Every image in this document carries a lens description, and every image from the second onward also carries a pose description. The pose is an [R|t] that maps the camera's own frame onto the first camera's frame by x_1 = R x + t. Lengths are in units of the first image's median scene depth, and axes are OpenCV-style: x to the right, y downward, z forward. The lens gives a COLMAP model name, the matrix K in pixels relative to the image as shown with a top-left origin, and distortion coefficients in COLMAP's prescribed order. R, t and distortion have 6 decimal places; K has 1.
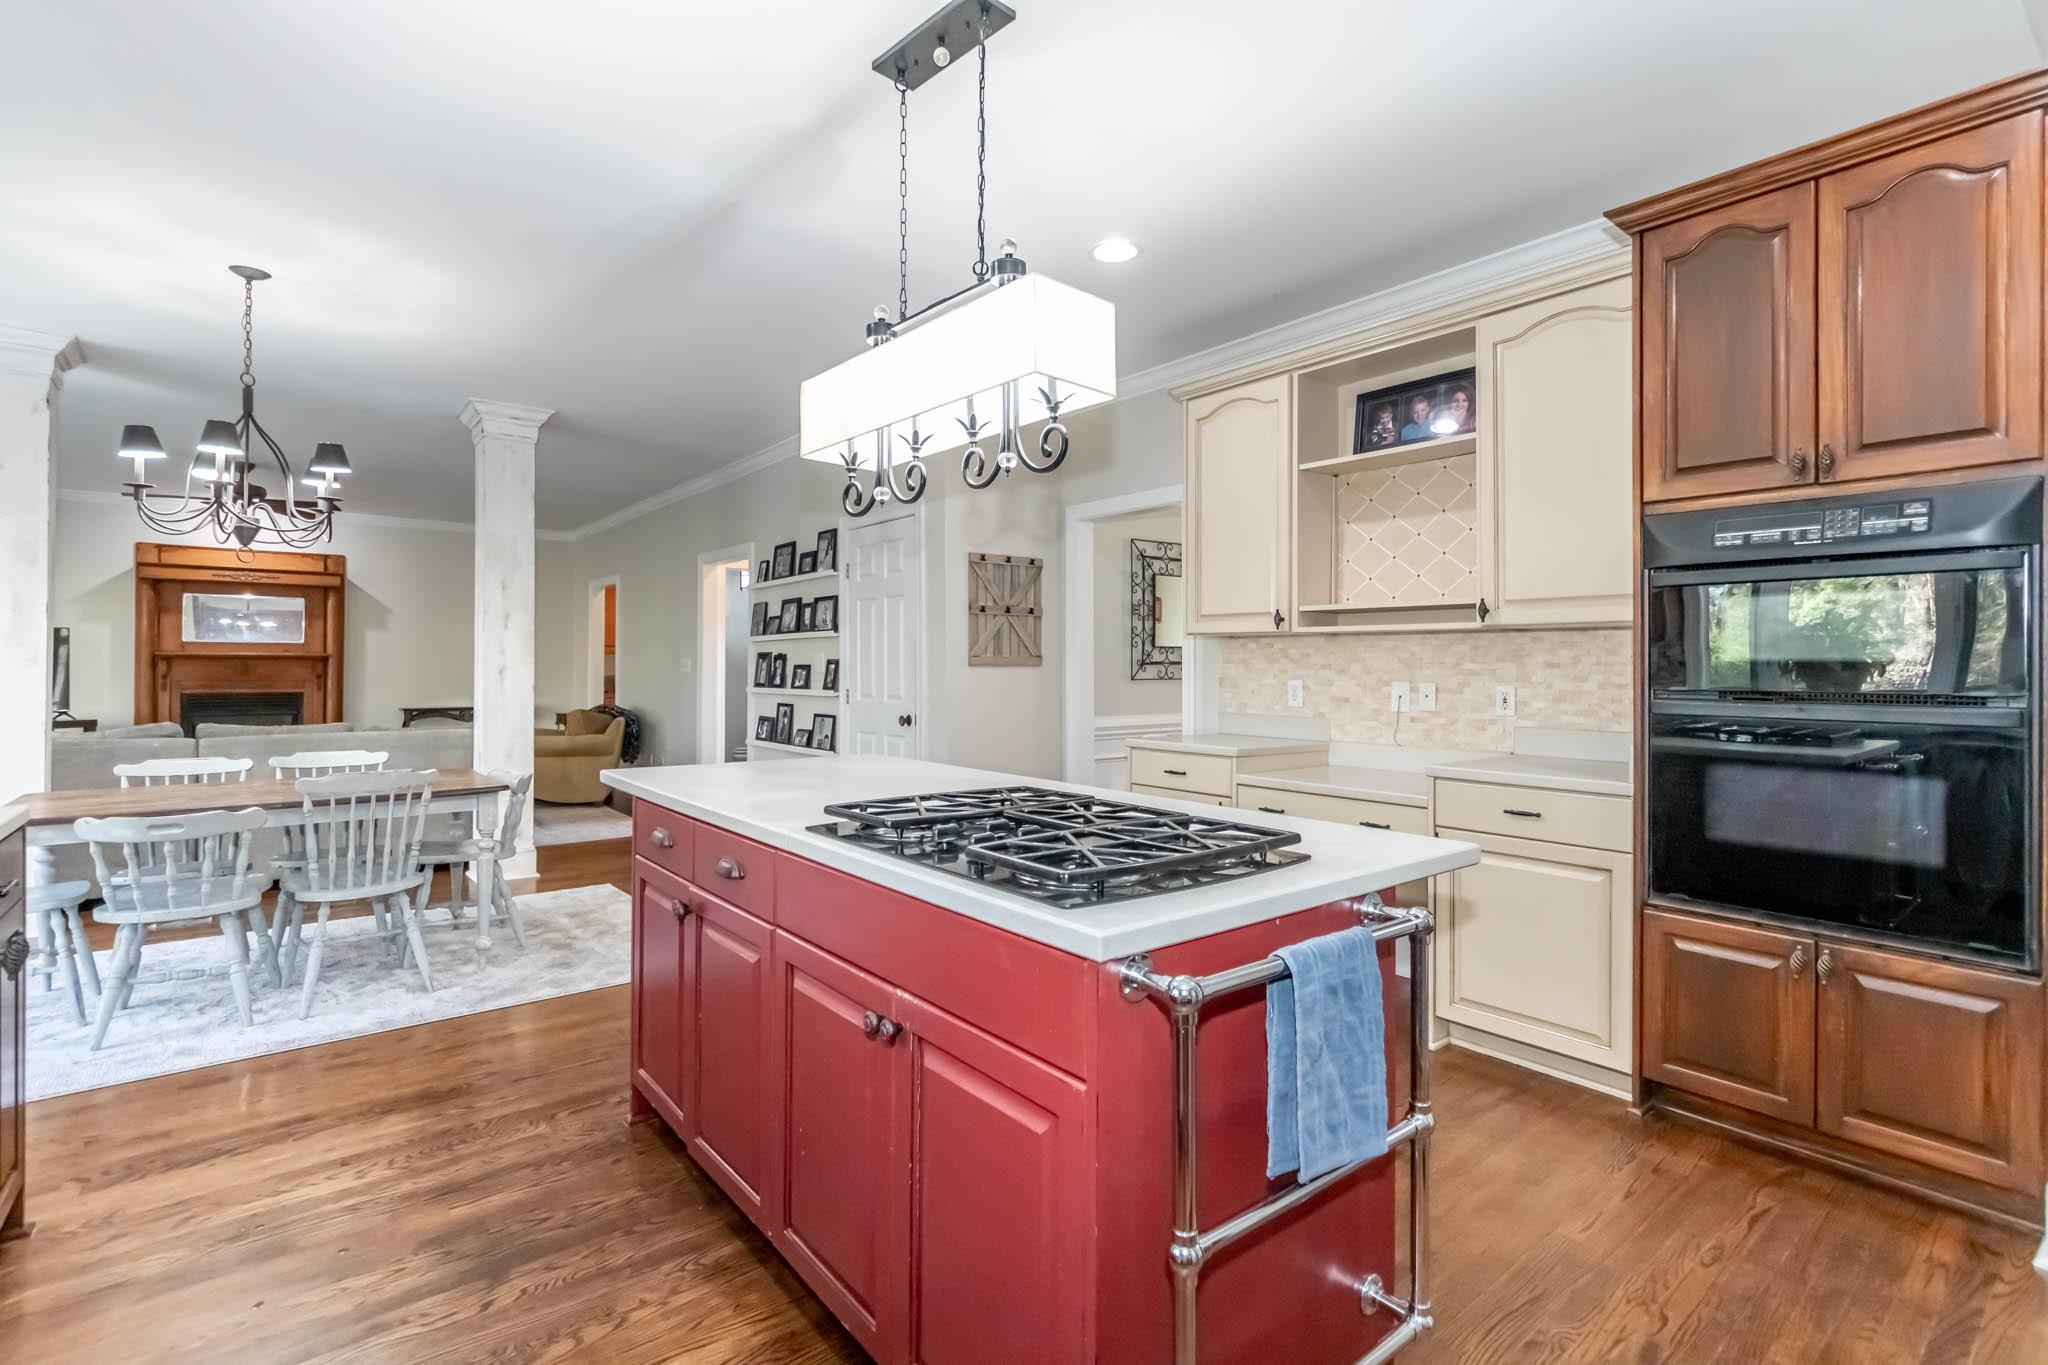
lens RADIAL K [[953.3, 0, 1020.4], [0, 953.3, 658.3], [0, 0, 1]] dist [0.004576, -0.003065]
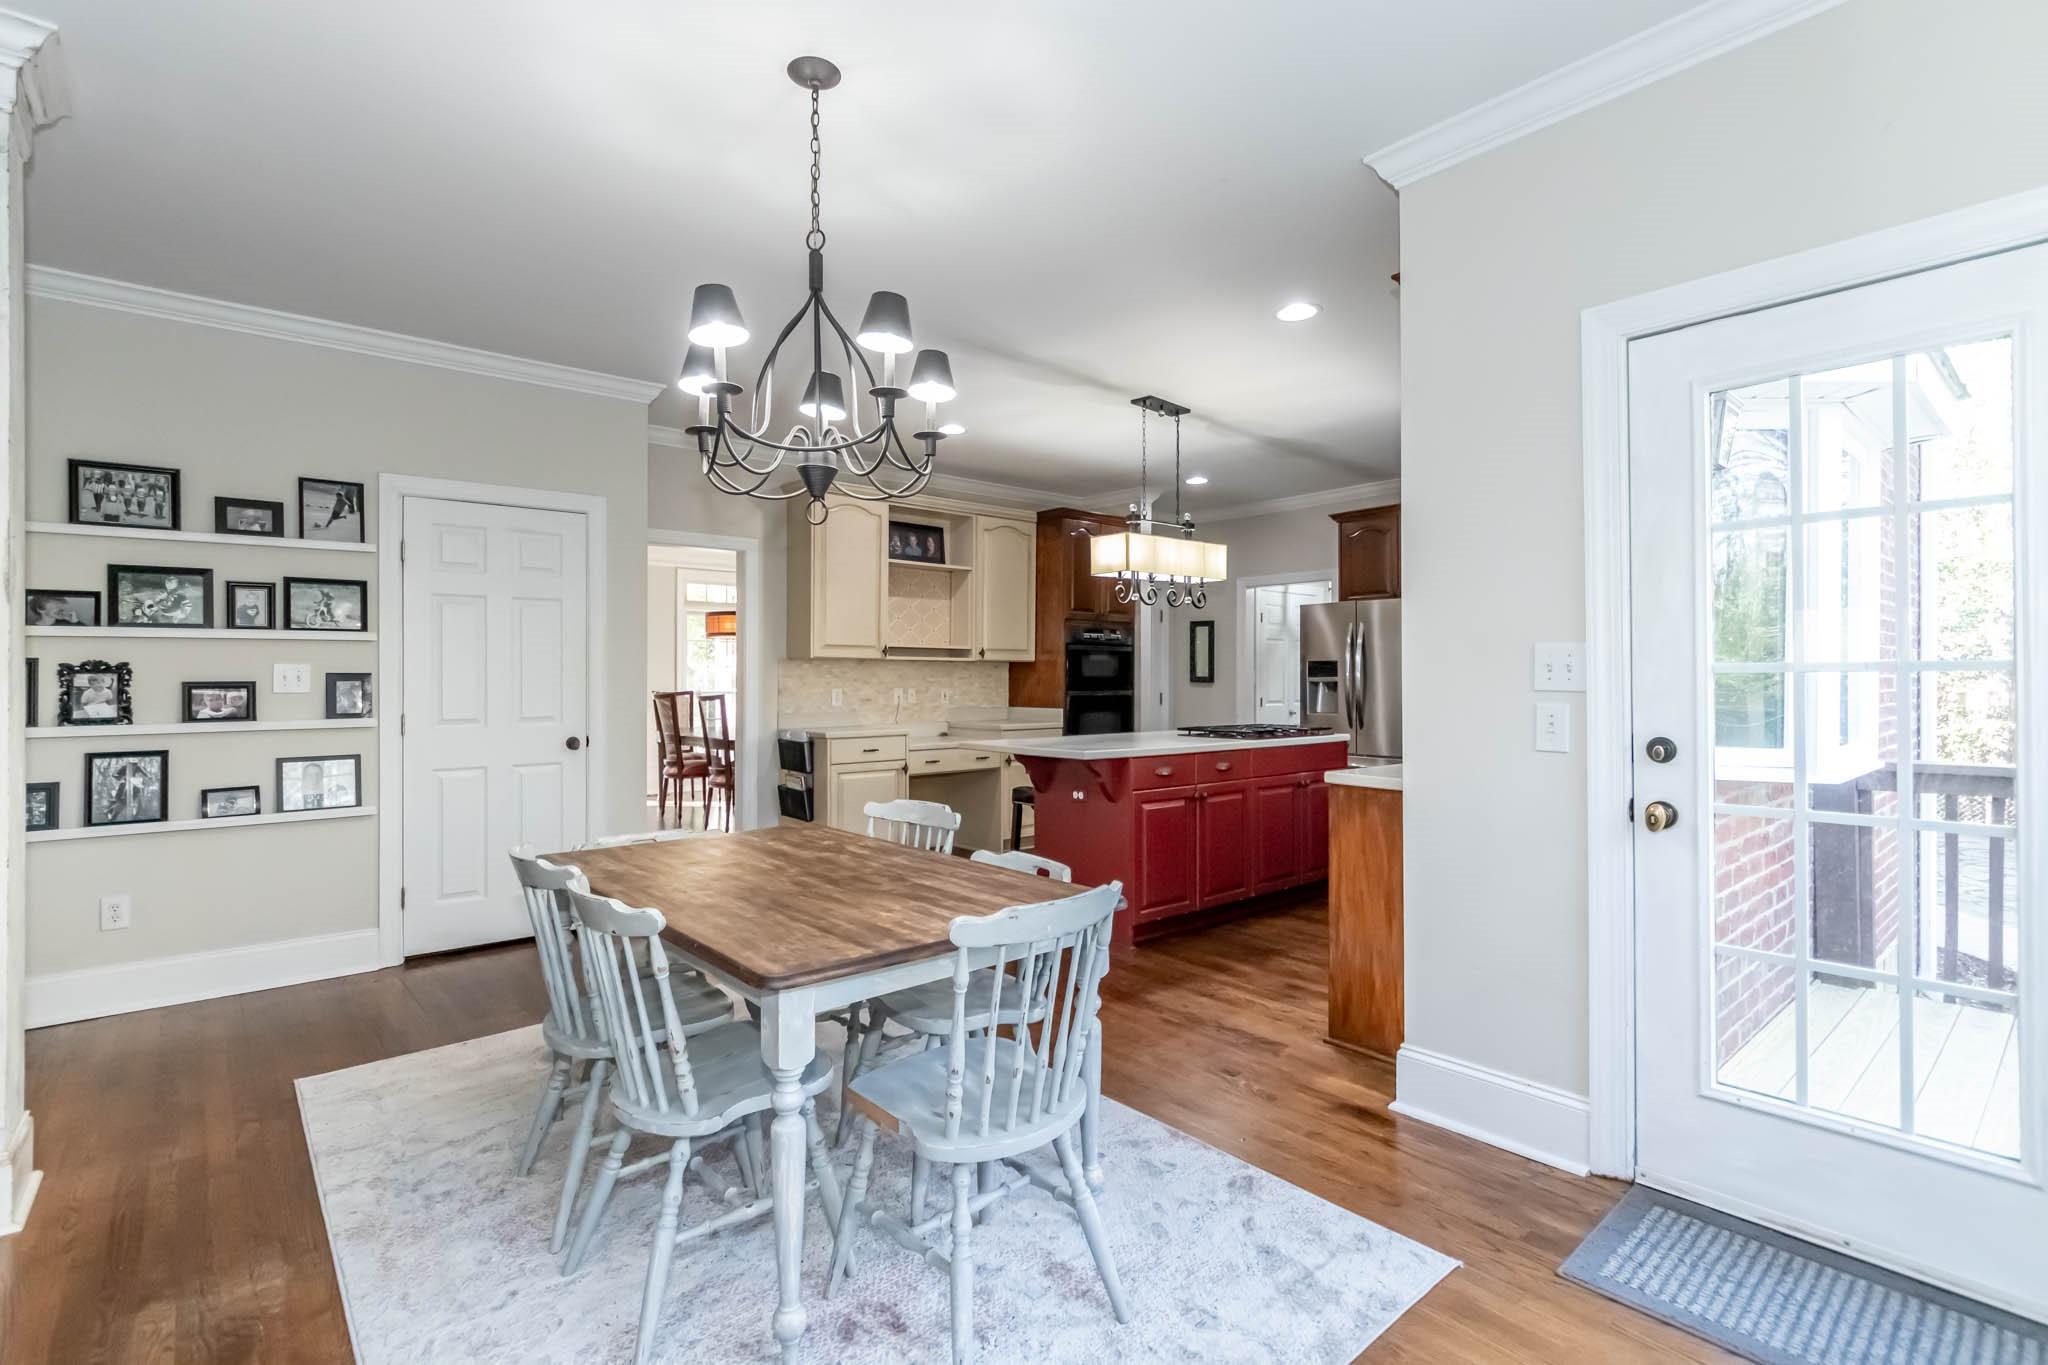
lens RADIAL K [[953.3, 0, 1011.5], [0, 953.3, 674.3], [0, 0, 1]] dist [0.004576, -0.003065]
pose [[-0.030664, 0.001817, 0.999528, -1.167312], [-0.005047, 0.999985, -0.001973, 0.001120], [-0.999517, -0.005105, -0.030654, 0.708935]]
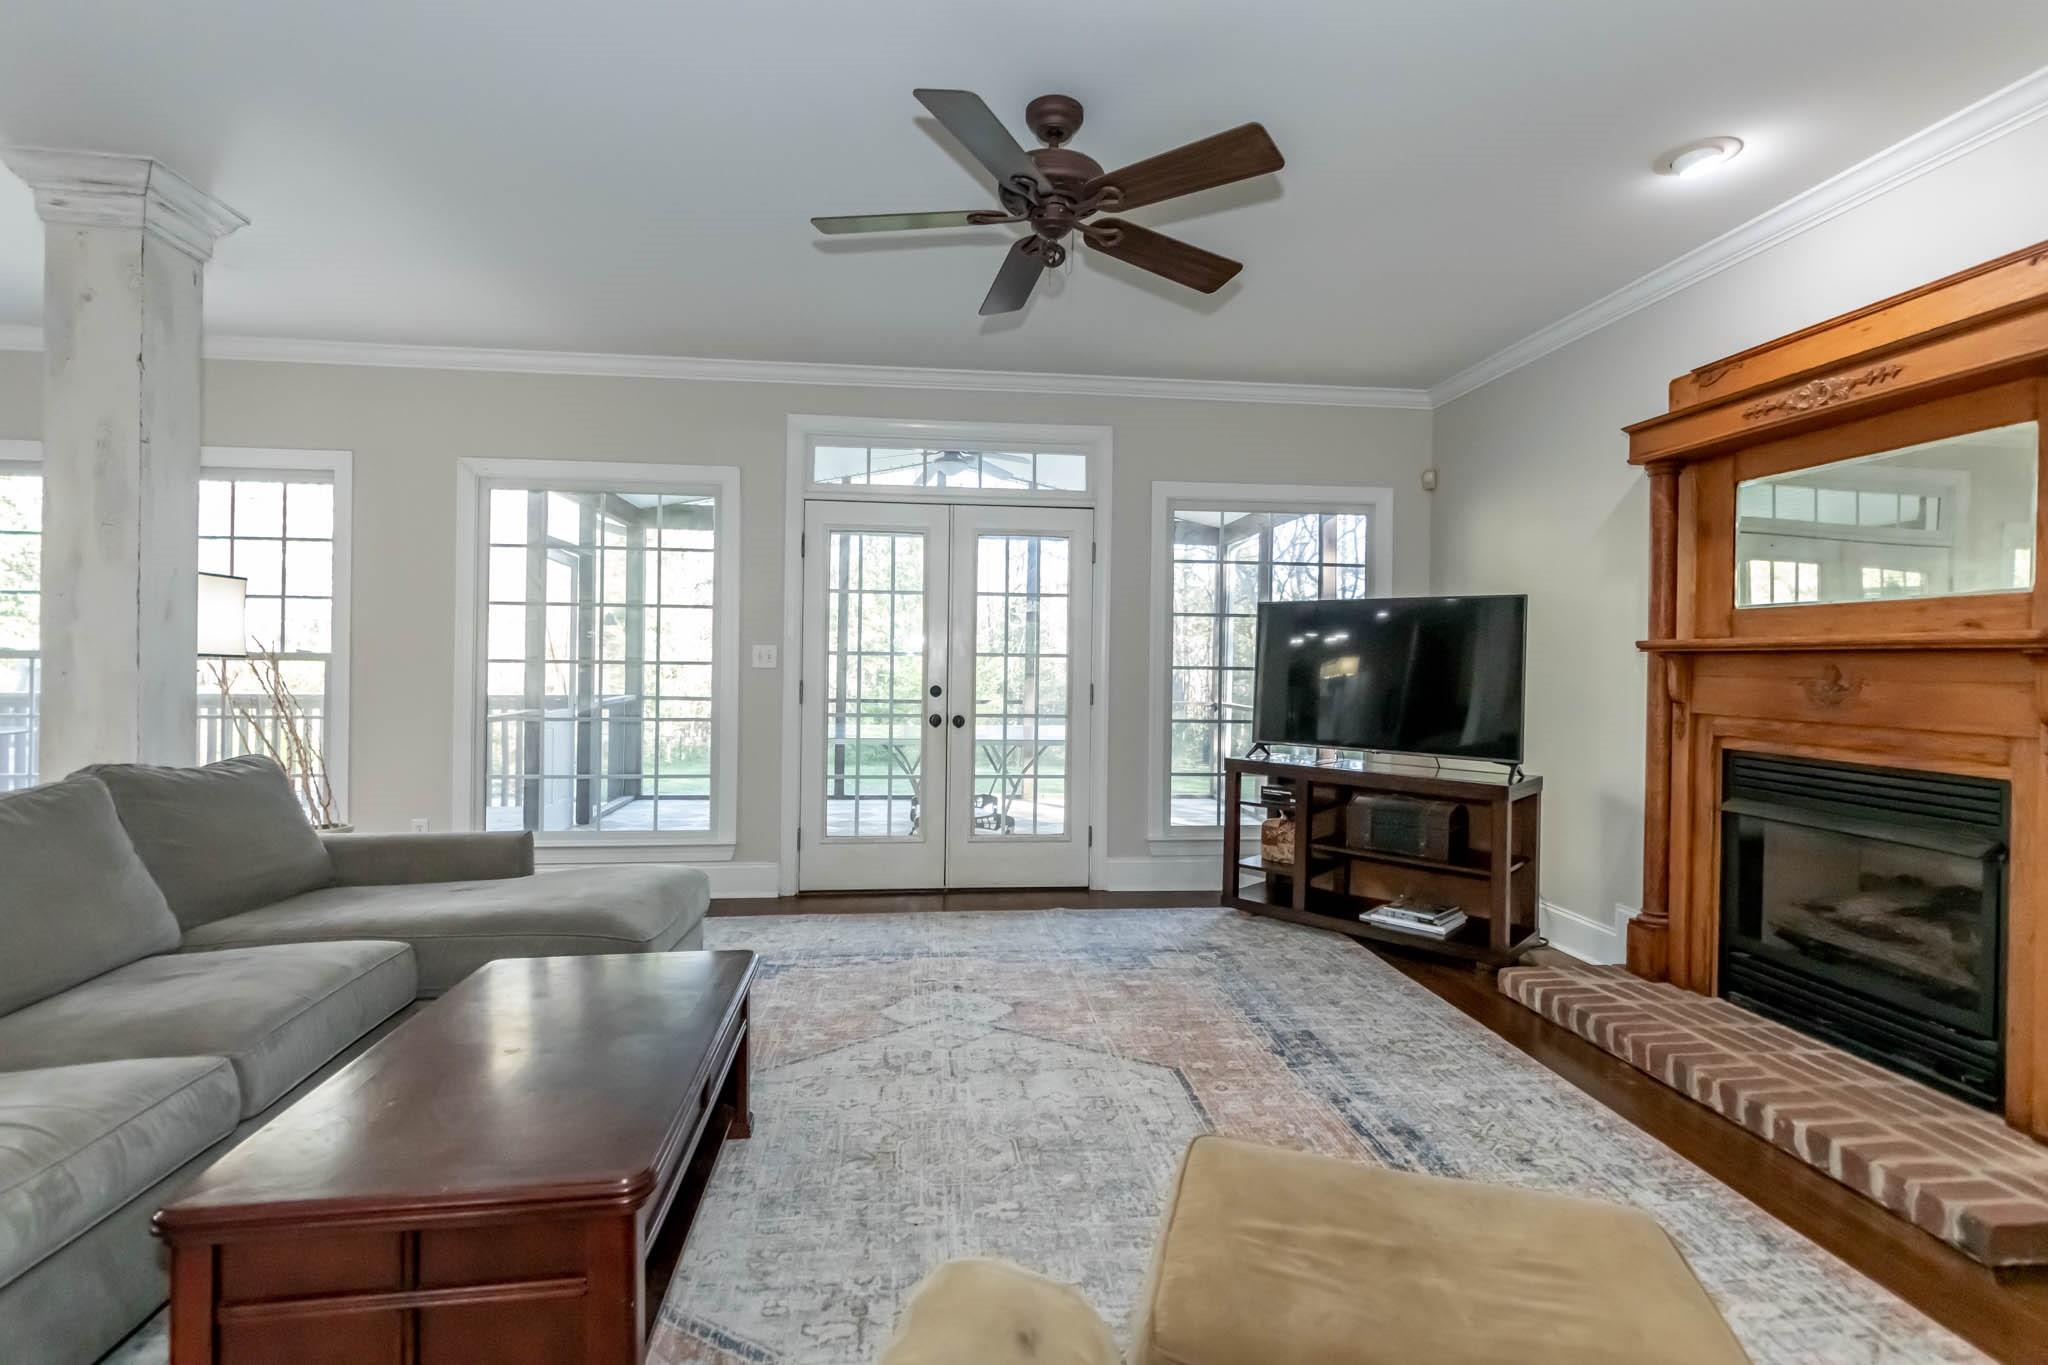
lens RADIAL K [[953.3, 0, 1016.1], [0, 953.3, 663.0], [0, 0, 1]] dist [0.004576, -0.003065]
pose [[-0.537487, -0.005637, -0.843253, -0.784164], [-0.005347, 0.999980, -0.003276, 0.011410], [0.843255, 0.002749, -0.537507, 1.845795]]
